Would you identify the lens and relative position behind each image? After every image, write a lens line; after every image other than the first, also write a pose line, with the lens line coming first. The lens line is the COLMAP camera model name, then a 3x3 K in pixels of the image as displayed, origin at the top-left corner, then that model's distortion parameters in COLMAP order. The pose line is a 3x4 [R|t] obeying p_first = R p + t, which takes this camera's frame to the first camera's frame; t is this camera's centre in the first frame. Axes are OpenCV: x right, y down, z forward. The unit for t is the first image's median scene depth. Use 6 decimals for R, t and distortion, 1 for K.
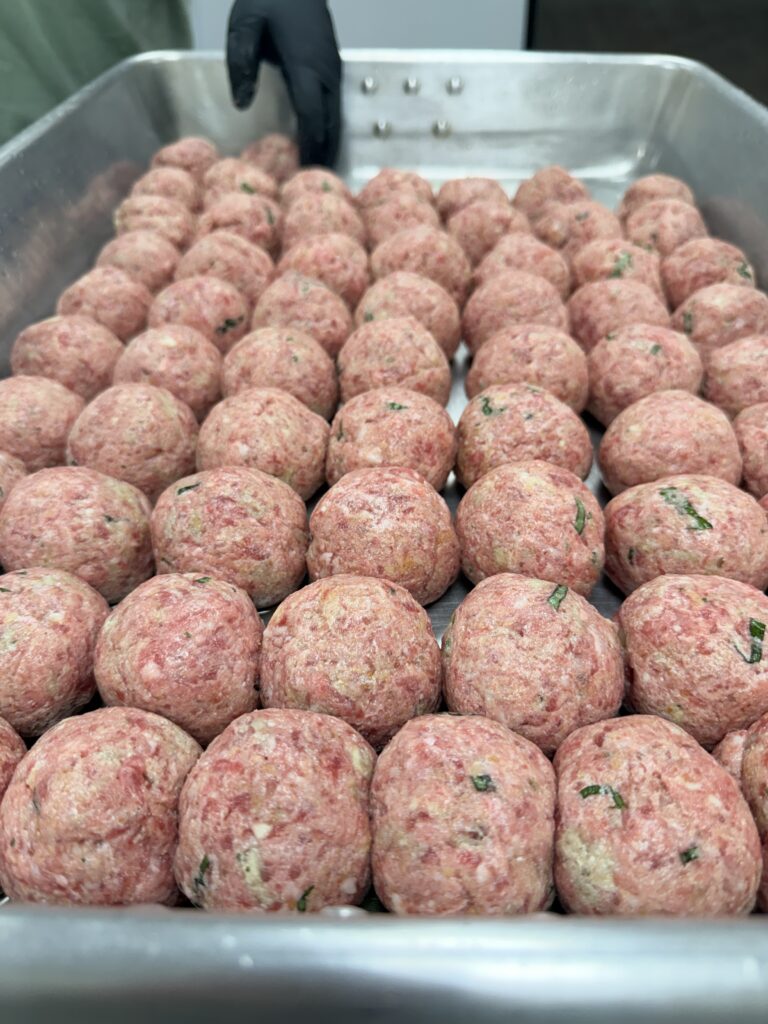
lens RADIAL K [[744.5, 0, 387.3], [0, 744.5, 516.1], [0, 0, 1]] dist [0.030425, -0.026784]
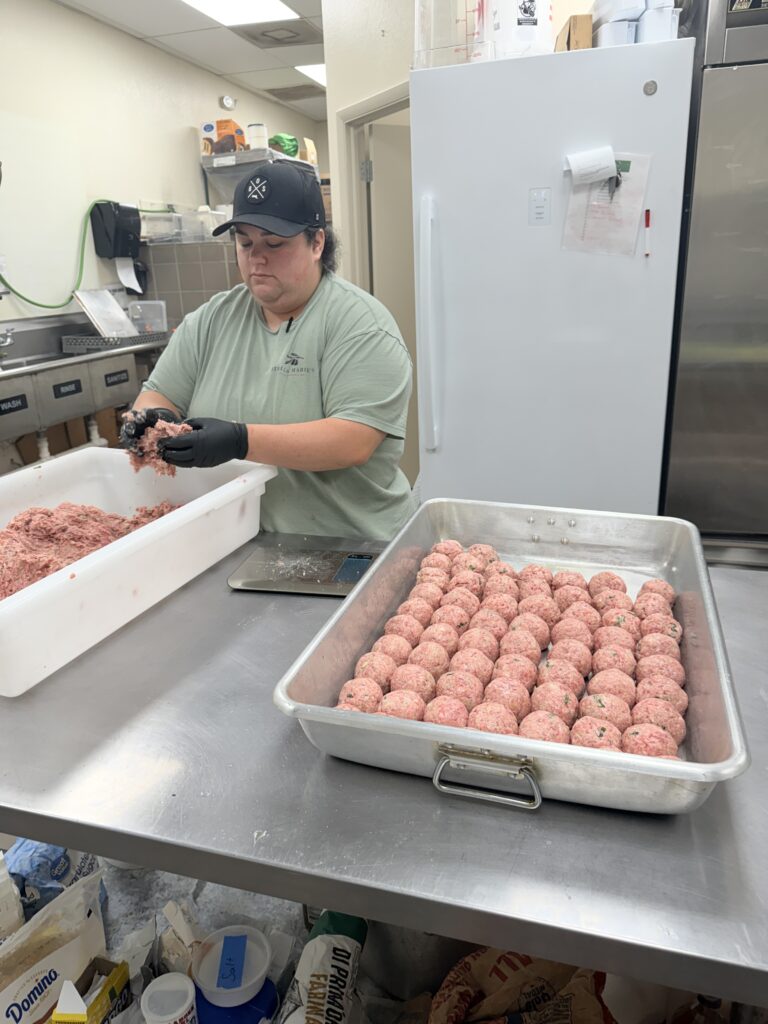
lens RADIAL K [[744.5, 0, 384.6], [0, 744.5, 514.8], [0, 0, 1]] dist [0.030425, -0.026784]
pose [[0.965931, 0.088553, -0.243177, 0.150312], [-0.170277, 0.925065, -0.339501, 0.361614], [0.194890, 0.369342, 0.908628, -1.767263]]
